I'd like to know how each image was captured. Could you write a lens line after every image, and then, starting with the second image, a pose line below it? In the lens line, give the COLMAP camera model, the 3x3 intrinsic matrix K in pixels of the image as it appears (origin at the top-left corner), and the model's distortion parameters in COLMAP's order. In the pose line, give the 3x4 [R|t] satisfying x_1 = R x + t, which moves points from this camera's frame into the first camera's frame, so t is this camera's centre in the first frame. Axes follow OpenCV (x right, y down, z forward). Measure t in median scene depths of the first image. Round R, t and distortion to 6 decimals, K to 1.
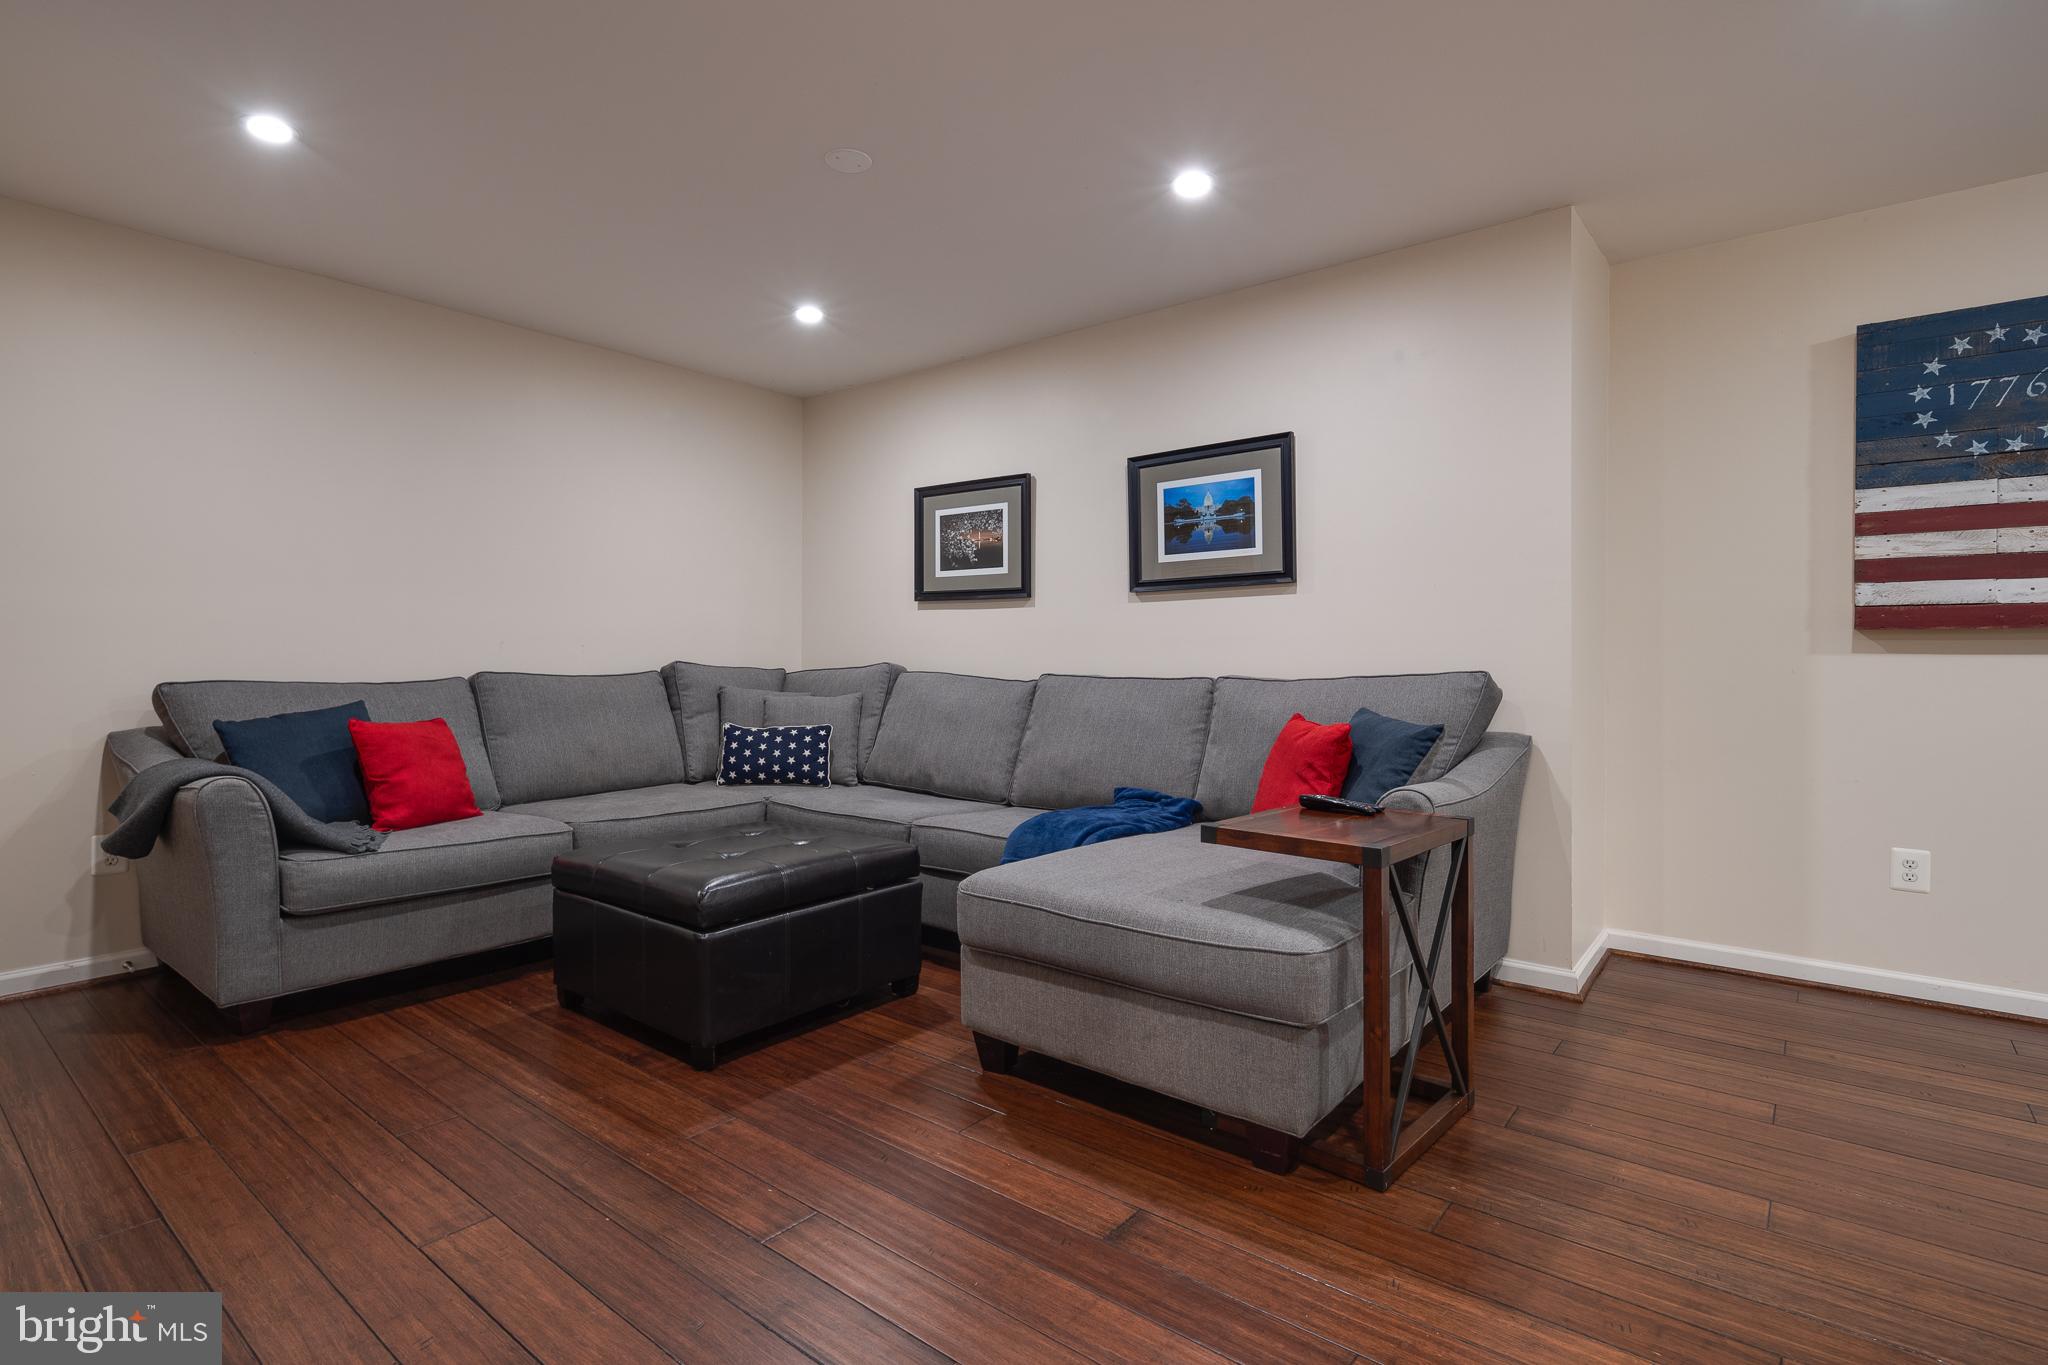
lens RADIAL K [[1002.0, 0, 1014.8], [0, 1002.0, 674.2], [0, 0, 1]] dist [0.001940, 0.000058]
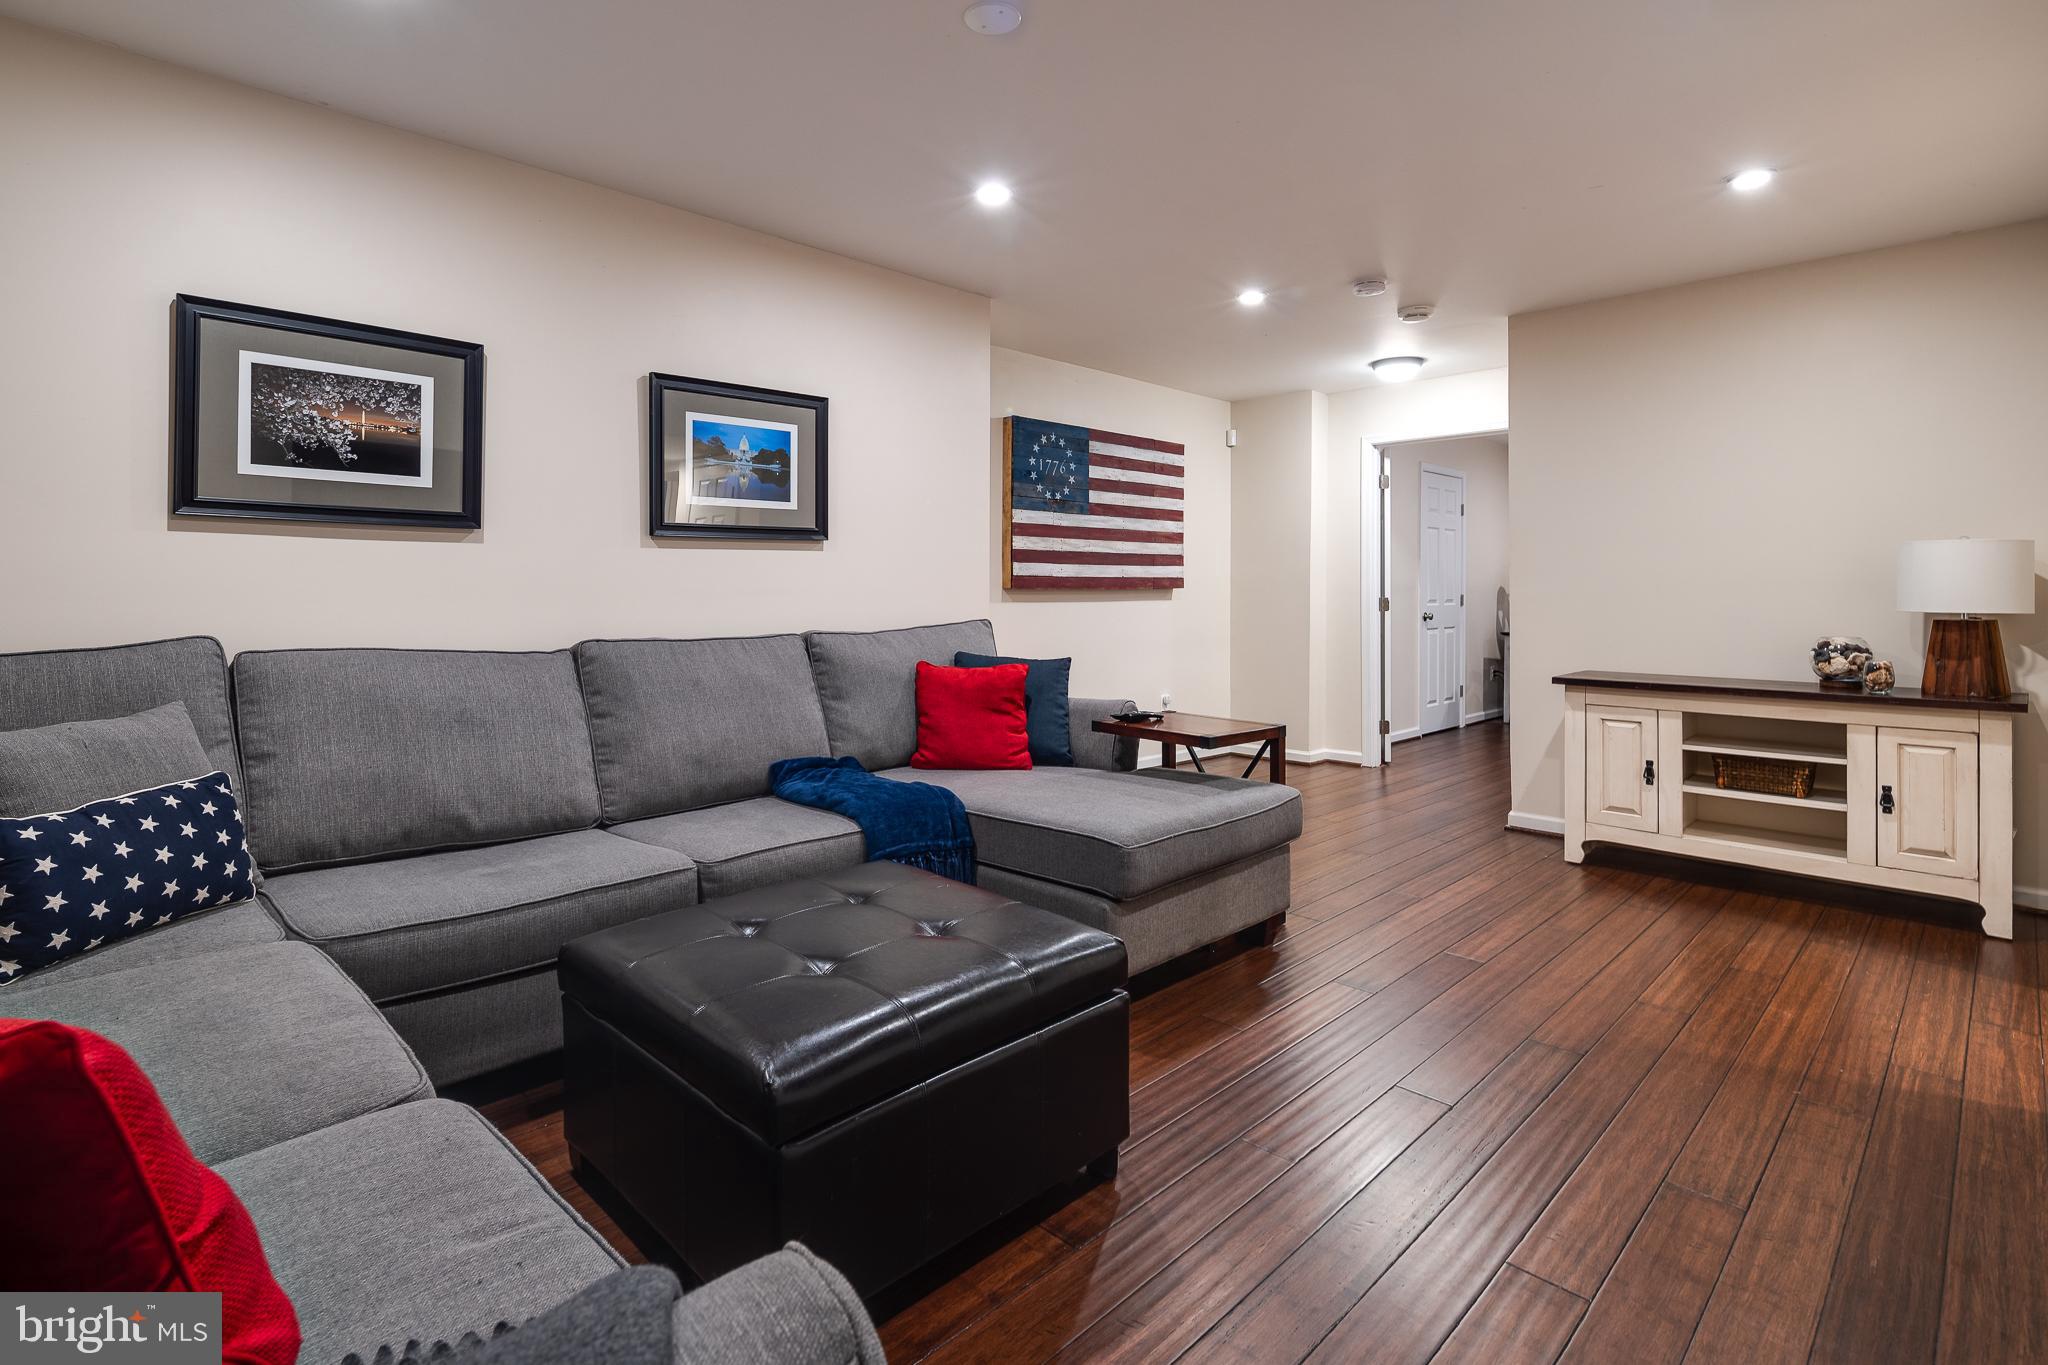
lens RADIAL K [[1002.0, 0, 1025.6], [0, 1002.0, 592.1], [0, 0, 1]] dist [0.001940, 0.000058]
pose [[0.096174, 0.000776, 0.995364, -0.728151], [0.022097, 0.999752, -0.002915, -0.028457], [-0.995119, 0.022275, 0.096133, 0.670859]]
